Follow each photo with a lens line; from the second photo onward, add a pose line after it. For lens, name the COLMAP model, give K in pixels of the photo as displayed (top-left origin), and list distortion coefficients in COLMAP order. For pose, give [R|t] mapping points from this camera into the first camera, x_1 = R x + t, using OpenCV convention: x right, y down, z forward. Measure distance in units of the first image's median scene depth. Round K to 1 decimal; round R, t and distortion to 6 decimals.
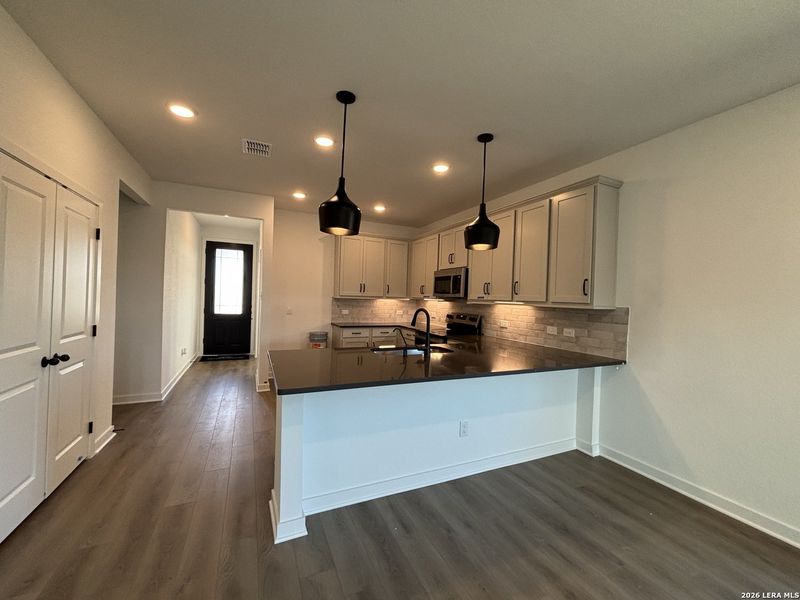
lens RADIAL K [[320.7, 0, 397.6], [0, 320.7, 298.1], [0, 0, 1]] dist [0.006217, 0.000023]
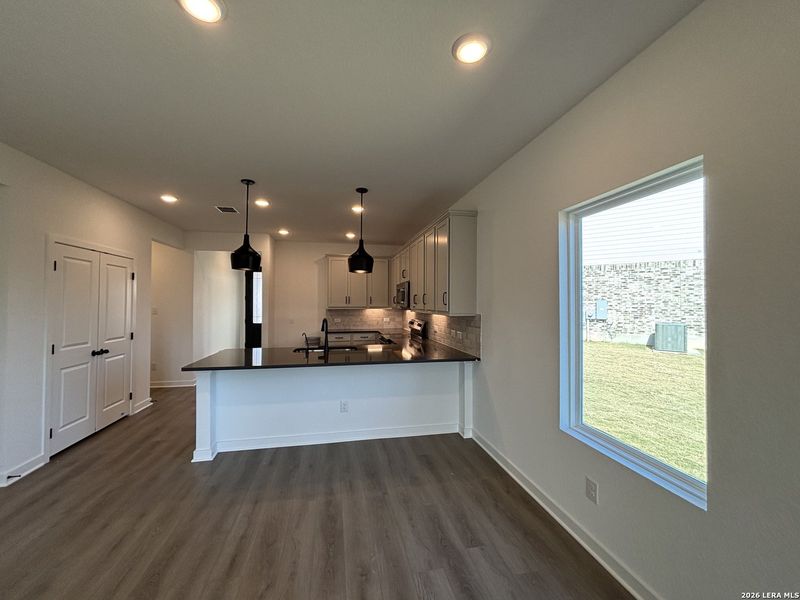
lens RADIAL K [[320.7, 0, 396.7], [0, 320.7, 297.6], [0, 0, 1]] dist [0.006217, 0.000023]
pose [[0.972445, -0.033332, -0.230737, 0.588080], [0.028459, 0.999297, -0.024415, -0.010800], [0.231389, 0.017175, 0.972710, -0.215883]]
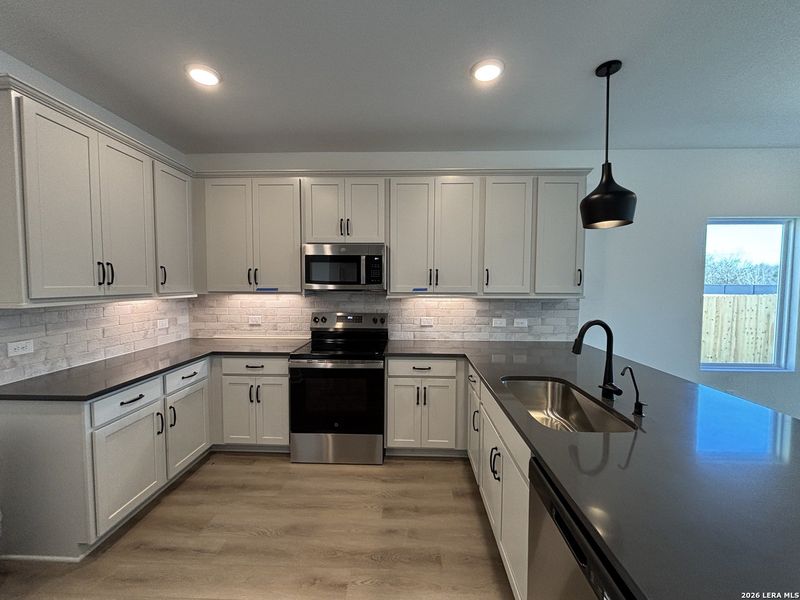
lens RADIAL K [[320.7, 0, 397.2], [0, 320.7, 301.3], [0, 0, 1]] dist [0.006217, 0.000023]
pose [[0.450271, -0.083814, 0.888949, -0.492984], [0.015371, 0.996165, 0.086137, -0.047110], [-0.892760, -0.025121, 0.449833, 0.900502]]
